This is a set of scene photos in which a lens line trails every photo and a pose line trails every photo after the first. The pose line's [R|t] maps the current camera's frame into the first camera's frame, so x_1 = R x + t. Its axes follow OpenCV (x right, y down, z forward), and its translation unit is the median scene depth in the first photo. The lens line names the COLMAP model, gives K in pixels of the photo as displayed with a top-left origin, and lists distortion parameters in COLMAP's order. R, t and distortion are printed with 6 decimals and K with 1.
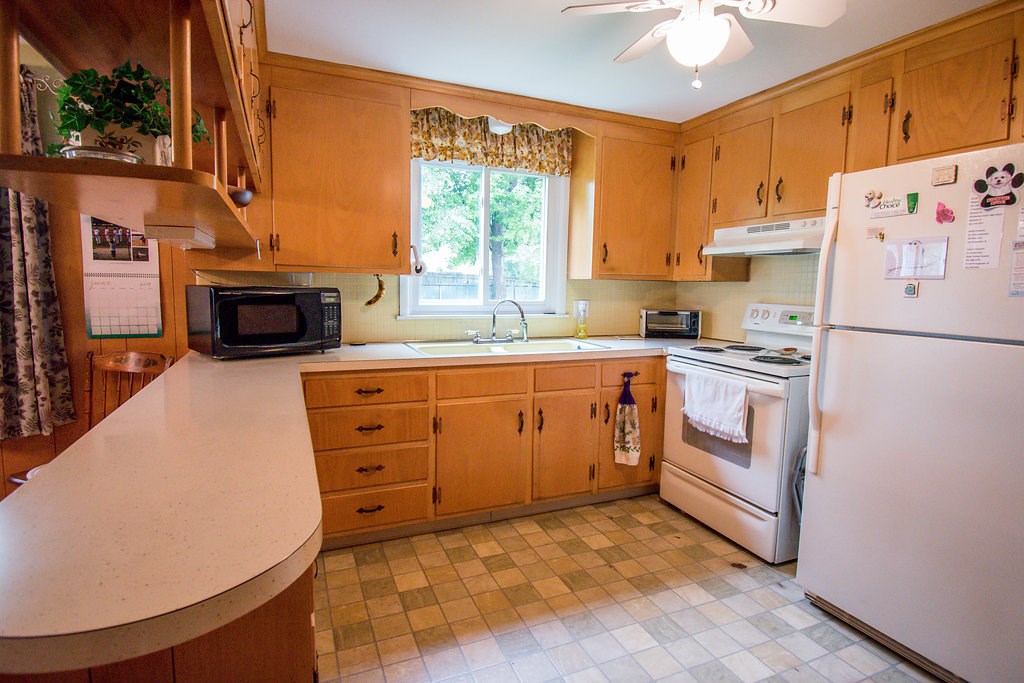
lens RADIAL K [[520.5, 0, 511.8], [0, 520.5, 338.2], [0, 0, 1]] dist [0.011105, -0.022422]
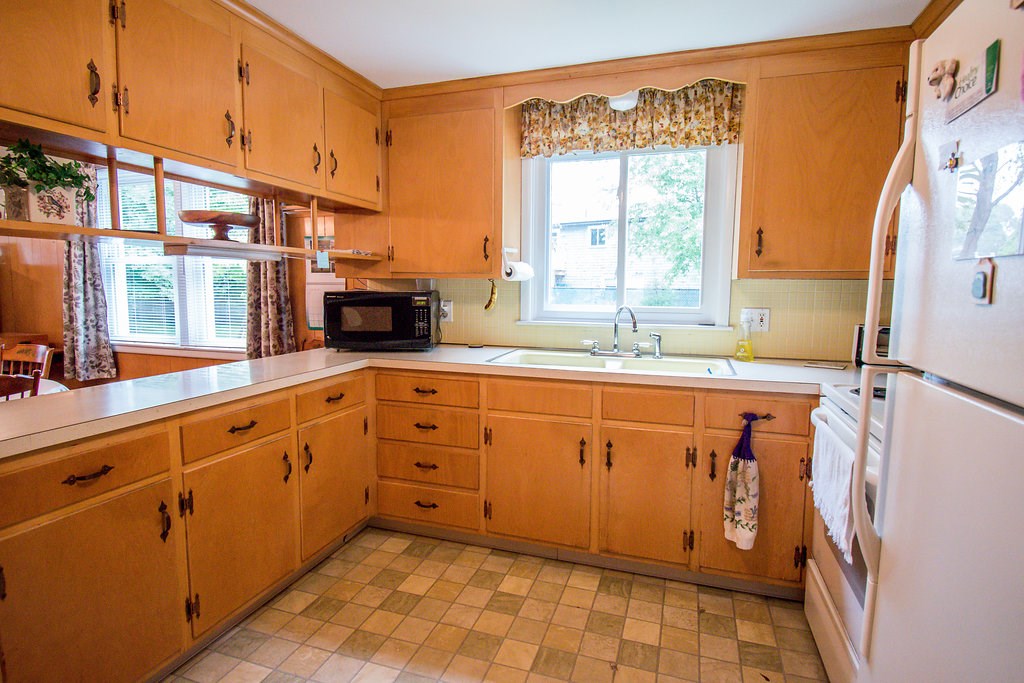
lens RADIAL K [[520.5, 0, 514.9], [0, 520.5, 337.5], [0, 0, 1]] dist [0.011105, -0.022422]
pose [[0.746000, 0.052451, -0.663877, 0.507865], [-0.062206, 0.998023, 0.008950, -0.023640], [0.663035, 0.034620, 0.747788, 0.313666]]
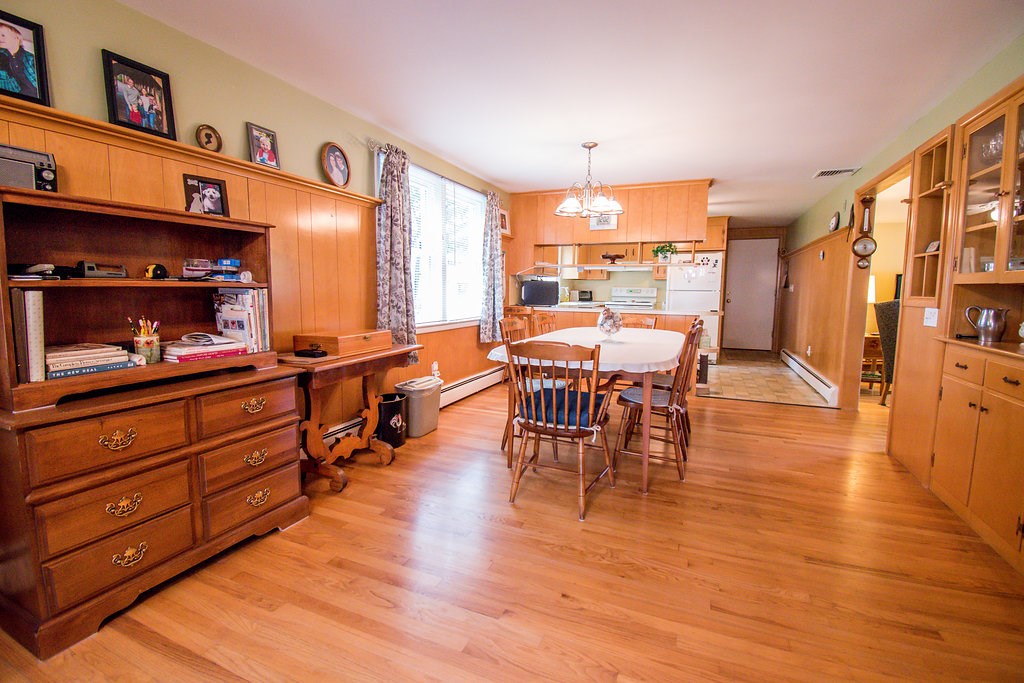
lens RADIAL K [[456.7, 0, 510.0], [0, 456.7, 336.1], [0, 0, 1]] dist [0.000862, 0.000016]
pose [[0.732182, -0.083658, 0.675952, -2.129895], [0.075519, 0.996280, 0.041502, 0.069968], [-0.676910, 0.020660, 0.735776, -0.607669]]
